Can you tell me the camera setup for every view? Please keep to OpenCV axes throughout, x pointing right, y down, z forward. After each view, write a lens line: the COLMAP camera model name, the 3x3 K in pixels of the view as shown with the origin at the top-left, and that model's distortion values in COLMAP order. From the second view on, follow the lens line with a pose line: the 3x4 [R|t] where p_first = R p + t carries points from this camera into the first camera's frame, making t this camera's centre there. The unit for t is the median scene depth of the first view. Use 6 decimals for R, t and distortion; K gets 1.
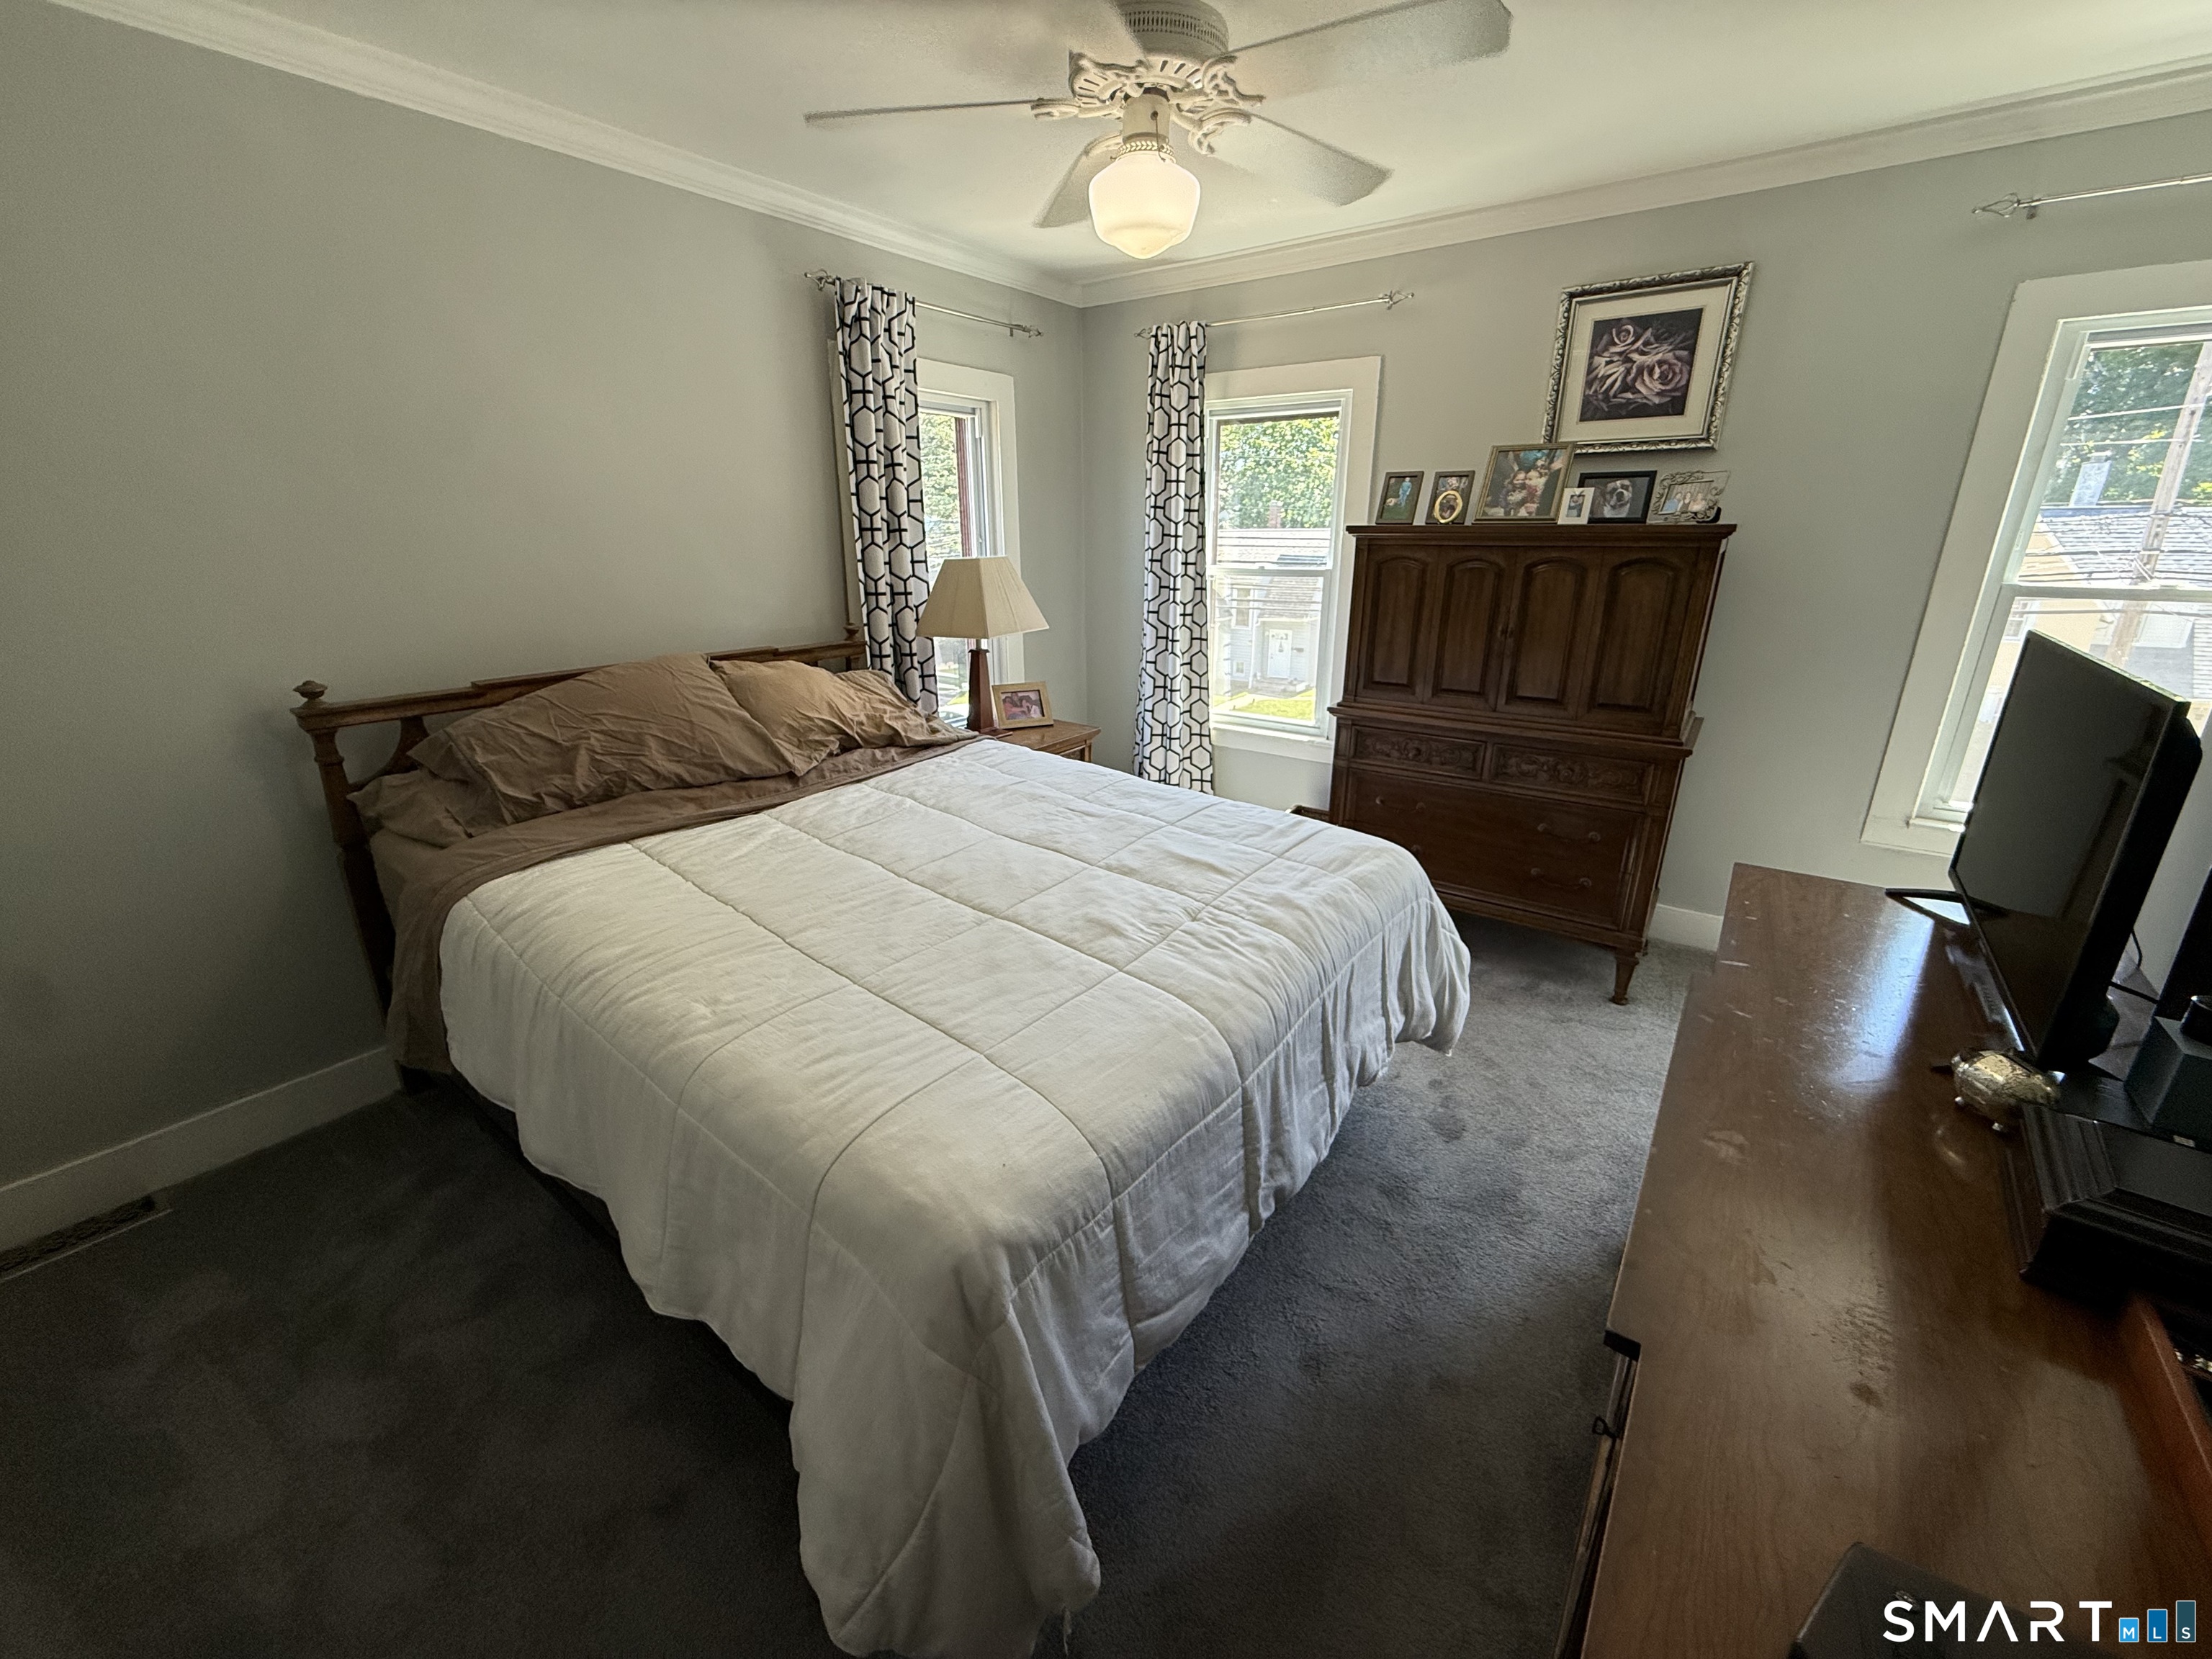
lens RADIAL K [[882.7, 0, 1100.9], [0, 882.7, 828.9], [0, 0, 1]] dist [-0.000268, -0.000425]
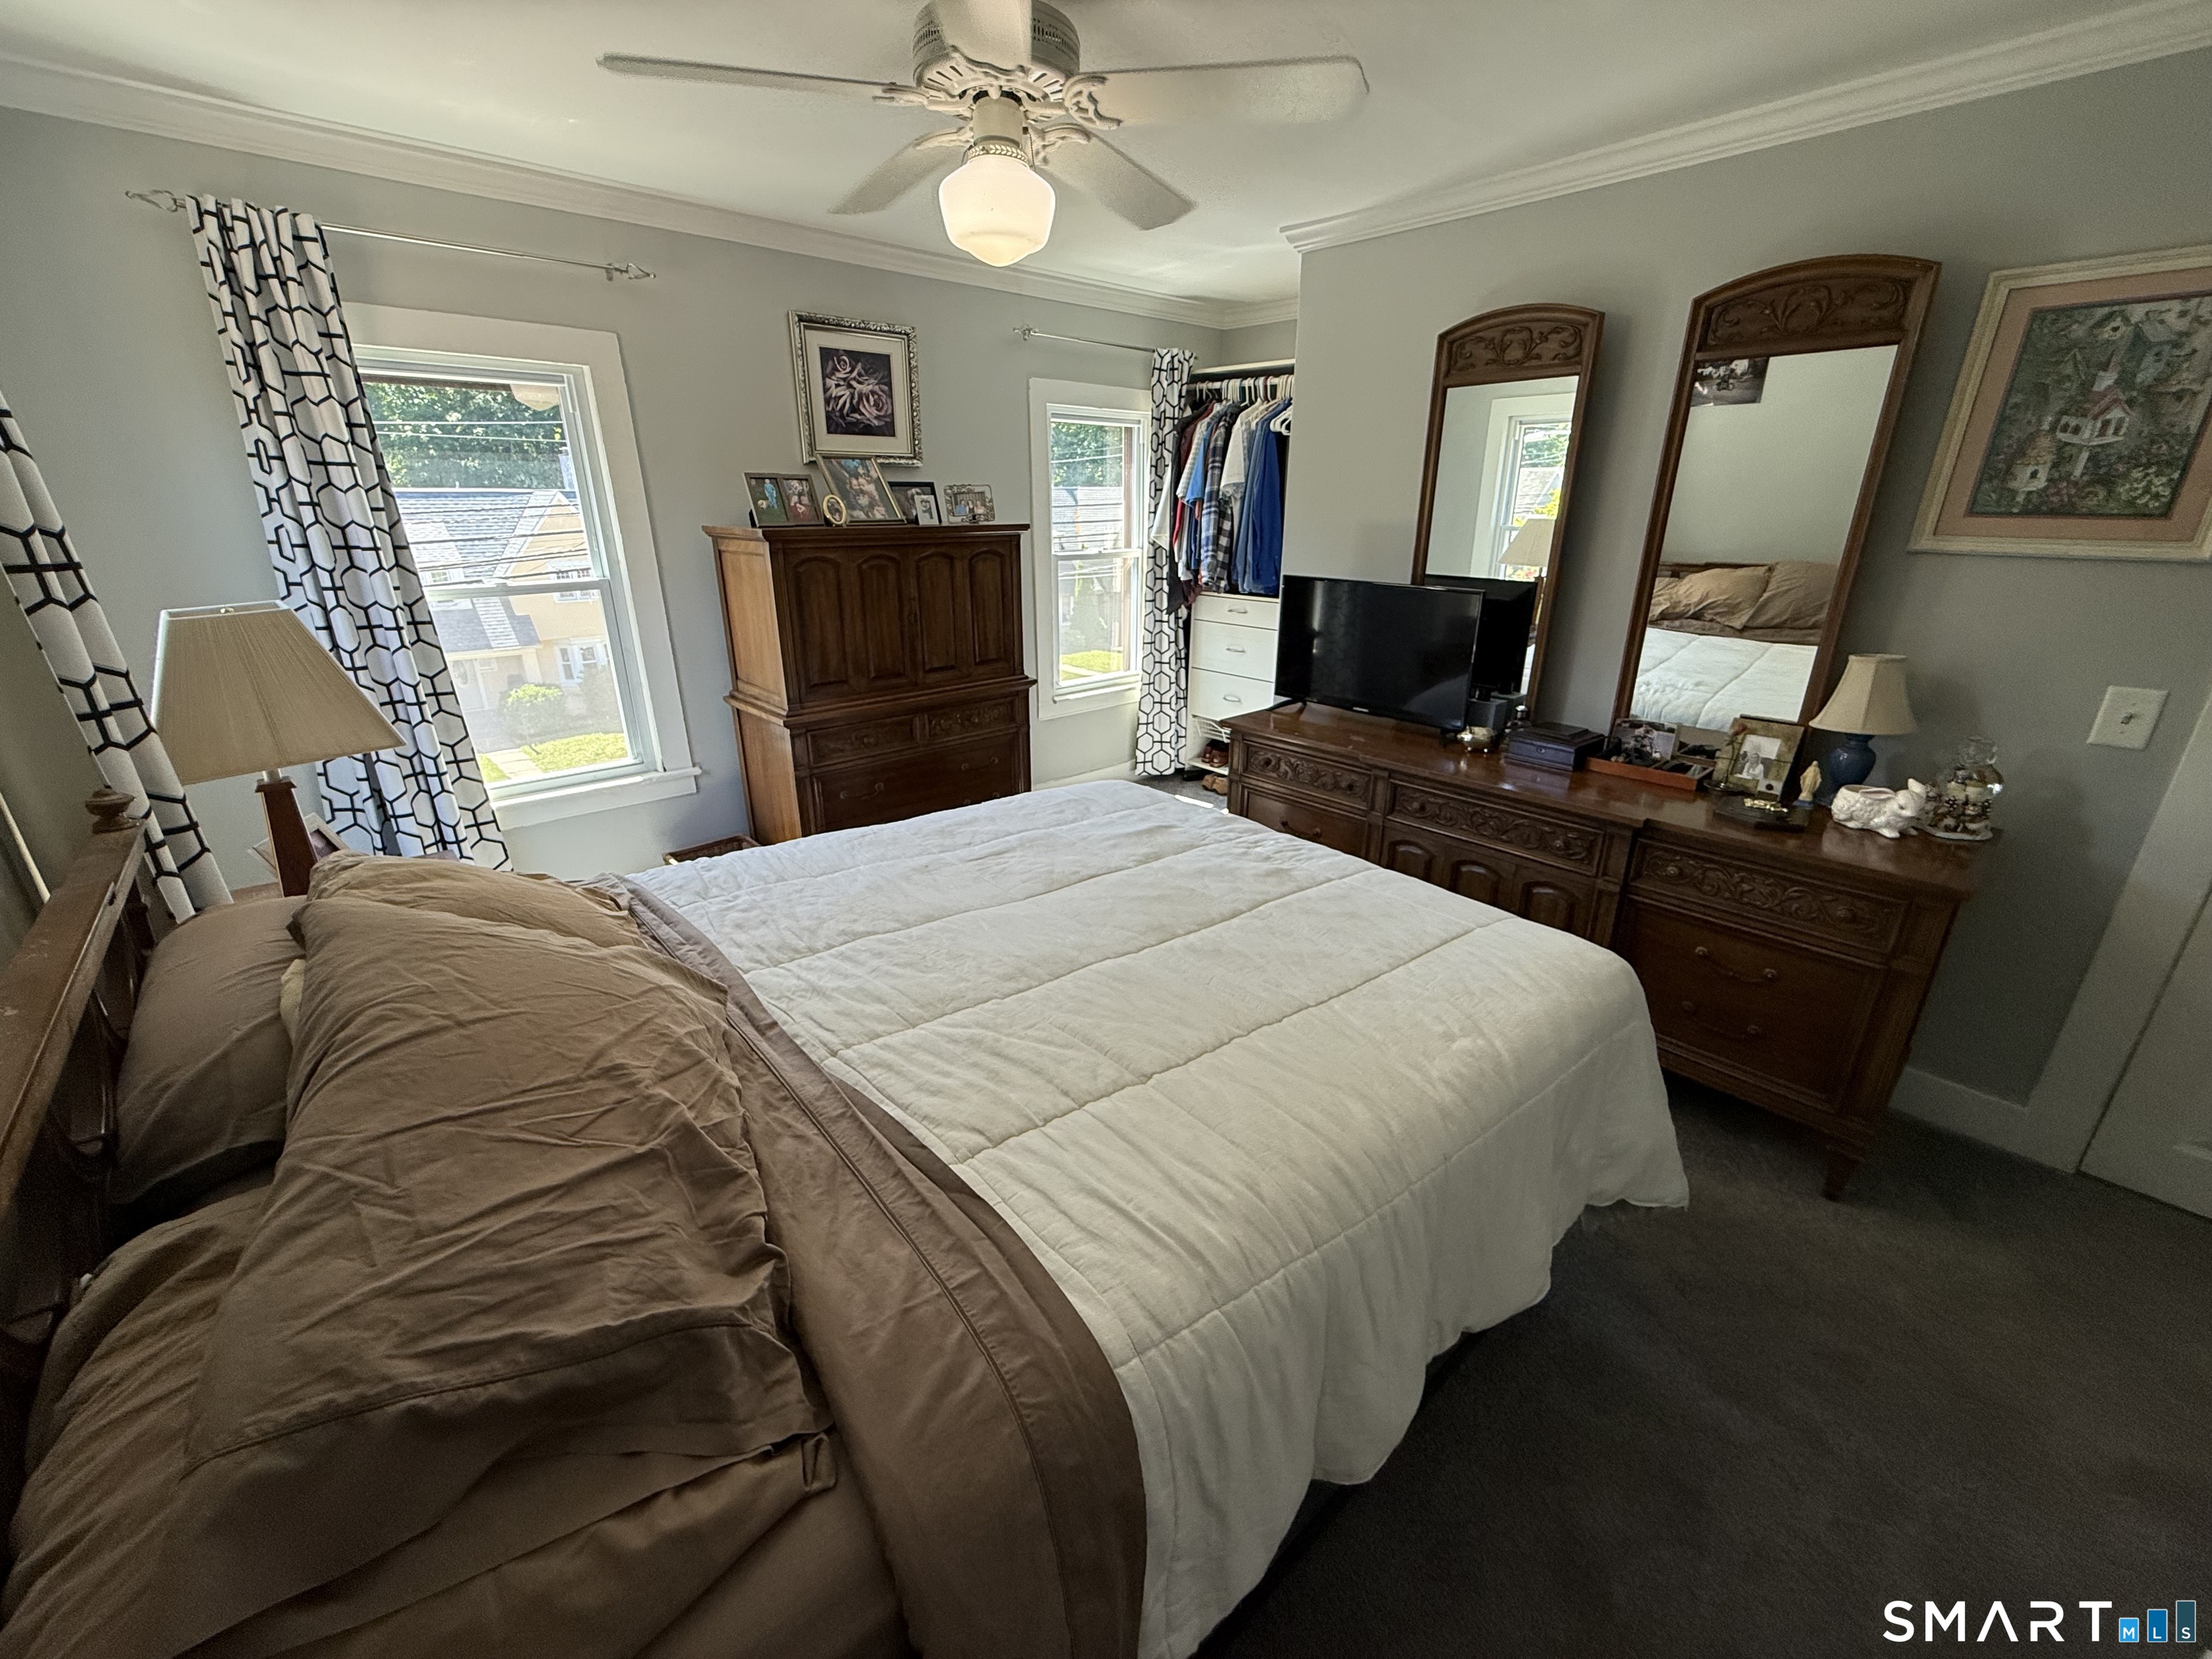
lens RADIAL K [[882.7, 0, 1101.0], [0, 882.7, 824.2], [0, 0, 1]] dist [-0.000268, -0.000425]
pose [[0.203787, -0.334319, 0.920164, -0.649002], [0.318360, 0.911435, 0.260641, -0.195447], [-0.925806, 0.239828, 0.292173, 0.484723]]
